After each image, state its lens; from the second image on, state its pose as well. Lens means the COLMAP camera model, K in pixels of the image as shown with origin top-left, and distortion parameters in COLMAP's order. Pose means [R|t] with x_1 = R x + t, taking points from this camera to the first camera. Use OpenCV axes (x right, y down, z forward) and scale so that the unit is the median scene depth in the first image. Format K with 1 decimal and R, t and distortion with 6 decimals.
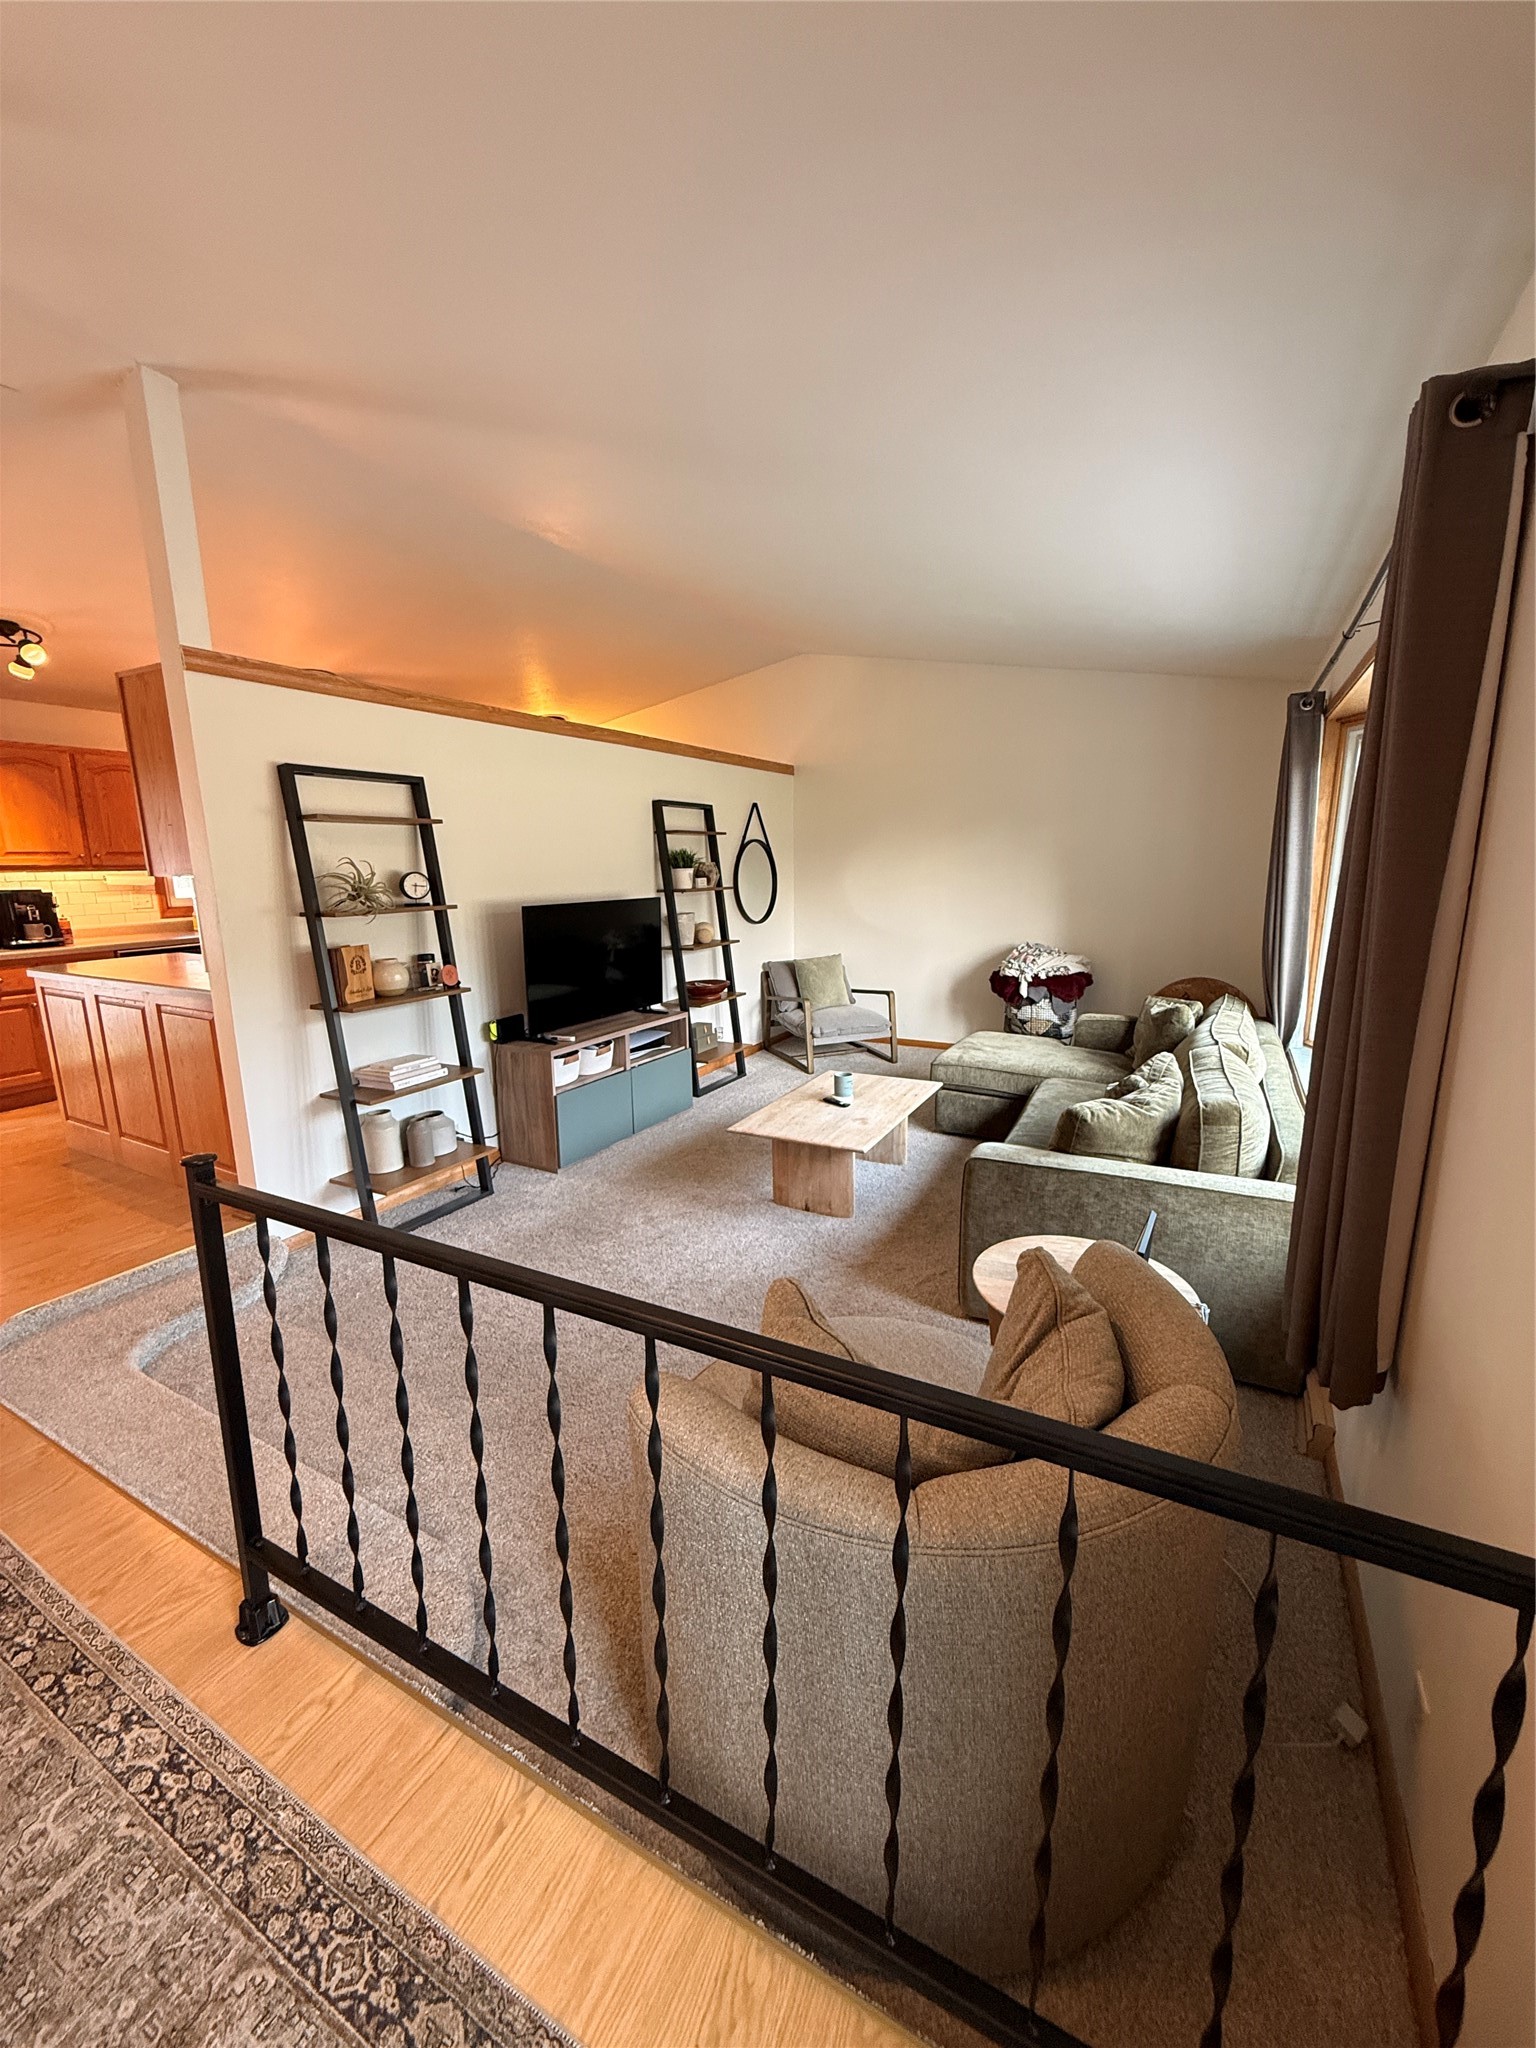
lens RADIAL K [[815.4, 0, 767.5], [0, 815.4, 1019.0], [0, 0, 1]] dist [-0.000443, 0.000375]
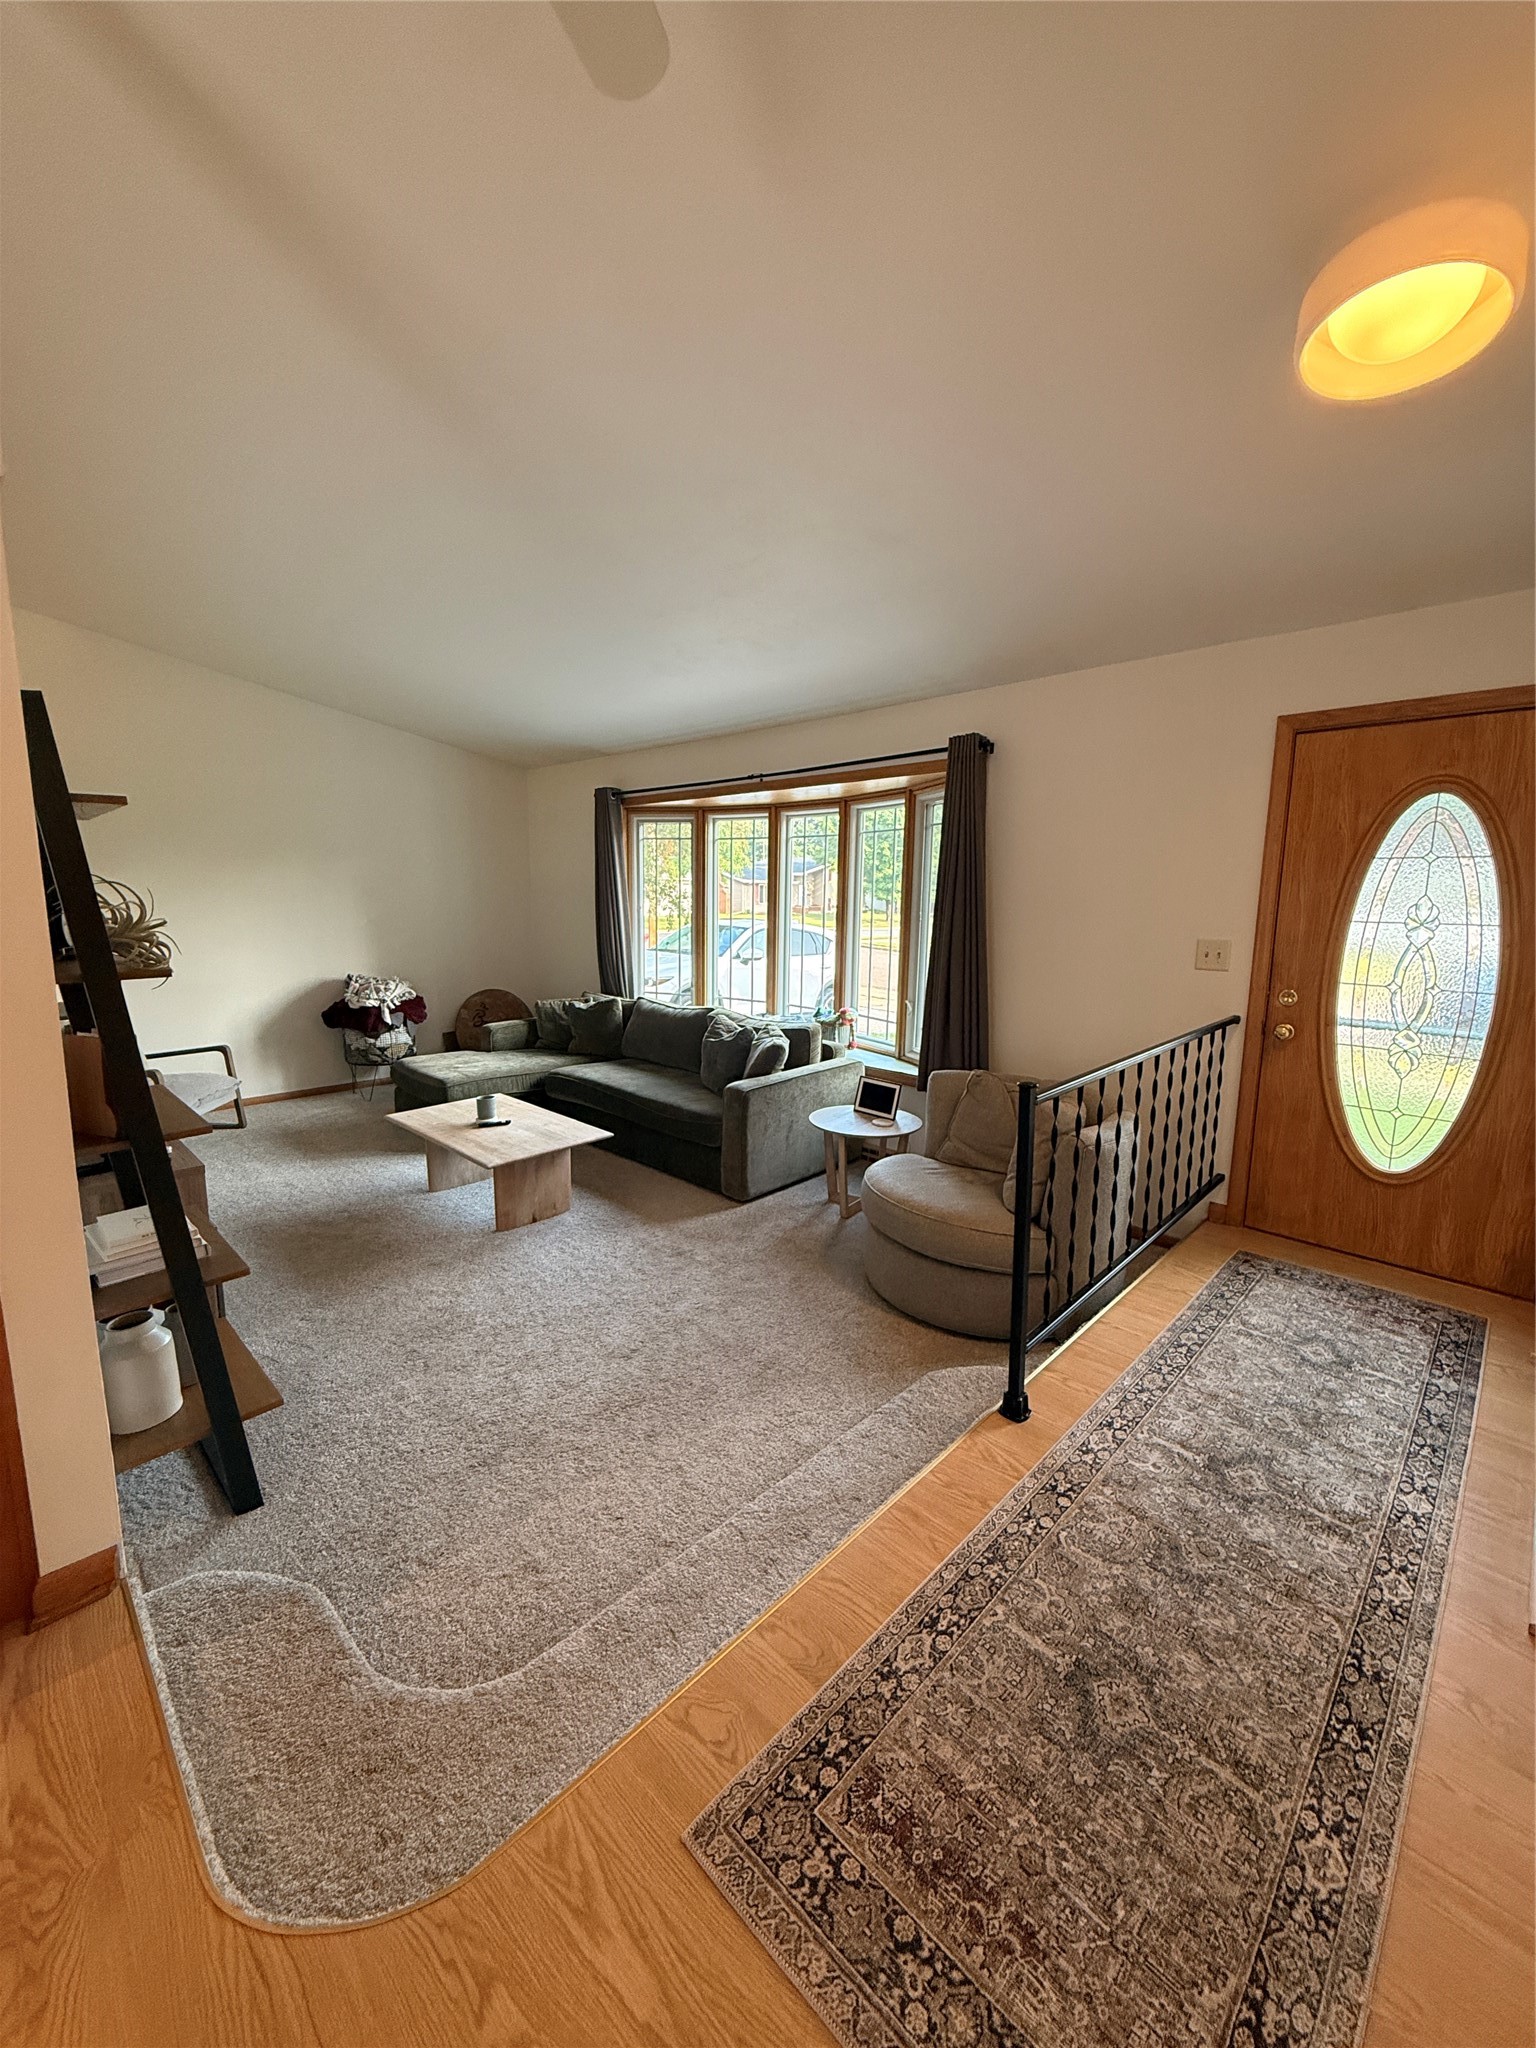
lens RADIAL K [[815.4, 0, 767.0], [0, 815.4, 1018.6], [0, 0, 1]] dist [-0.000443, 0.000375]
pose [[0.270270, -0.134925, 0.953283, -0.930369], [0.176372, 0.980315, 0.088747, -0.070646], [-0.946492, 0.144147, 0.288747, 0.409321]]
